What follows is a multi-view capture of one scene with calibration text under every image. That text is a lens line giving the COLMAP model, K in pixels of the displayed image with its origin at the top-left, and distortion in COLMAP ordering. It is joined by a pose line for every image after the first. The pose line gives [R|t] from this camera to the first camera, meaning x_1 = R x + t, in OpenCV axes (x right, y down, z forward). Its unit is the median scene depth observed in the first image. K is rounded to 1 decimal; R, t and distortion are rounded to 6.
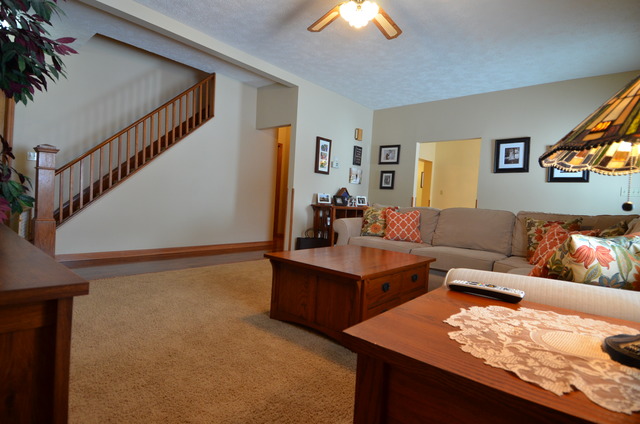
lens RADIAL K [[336.3, 0, 322.4], [0, 336.3, 210.3], [0, 0, 1]] dist [0.002733, -0.021343]
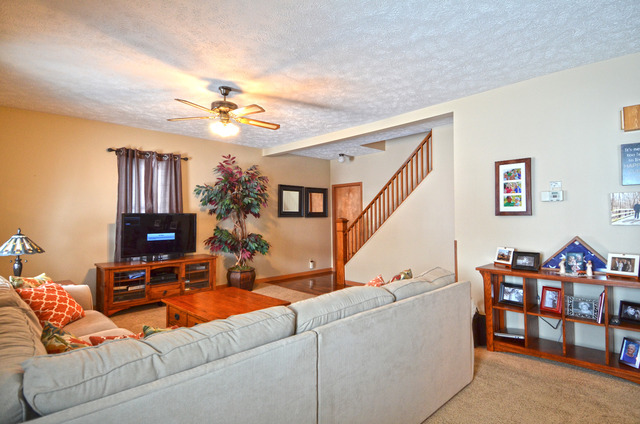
lens RADIAL K [[336.3, 0, 322.4], [0, 336.3, 210.3], [0, 0, 1]] dist [0.002733, -0.021343]
pose [[-0.100382, -0.081879, -0.991574, 0.671755], [-0.026397, 0.996476, -0.079611, -0.059992], [0.994599, 0.018183, -0.102190, 0.716600]]
